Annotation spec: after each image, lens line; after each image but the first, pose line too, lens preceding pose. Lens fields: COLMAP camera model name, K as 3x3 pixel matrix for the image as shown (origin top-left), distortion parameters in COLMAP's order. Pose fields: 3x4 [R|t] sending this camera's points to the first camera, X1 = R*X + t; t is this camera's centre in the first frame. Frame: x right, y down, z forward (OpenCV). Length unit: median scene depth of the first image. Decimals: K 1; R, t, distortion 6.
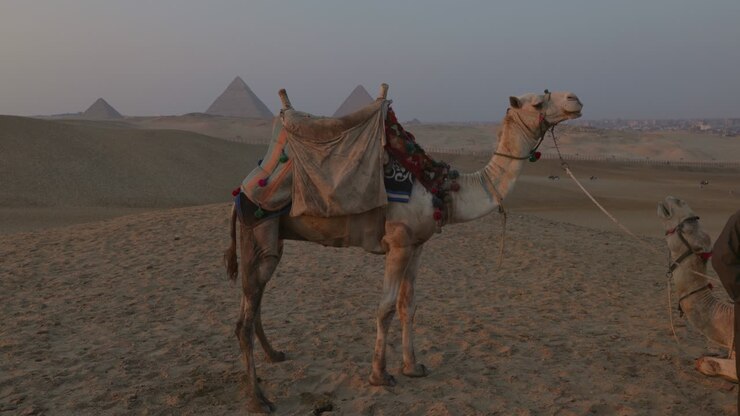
lens RADIAL K [[638.0, 0, 370.0], [0, 638.0, 208.0], [0, 0, 1]] dist [0.006097, 0.002974]
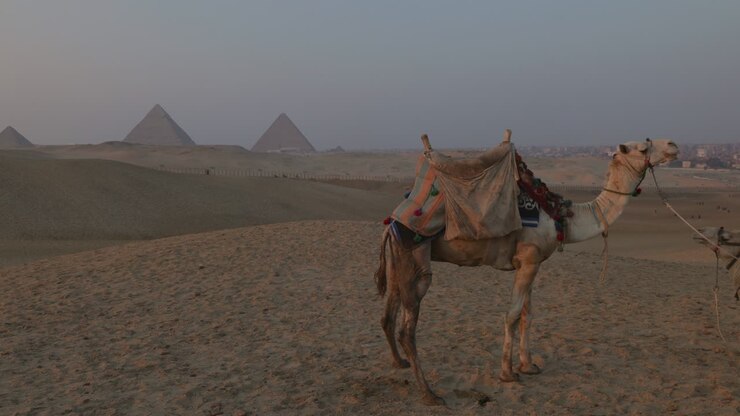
lens RADIAL K [[638.0, 0, 370.0], [0, 638.0, 208.0], [0, 0, 1]] dist [0.006097, 0.002974]
pose [[0.993110, -0.014597, 0.116275, -0.395336], [0.019566, 0.998938, -0.041709, -0.000250], [-0.115543, 0.043697, 0.992341, -0.170800]]
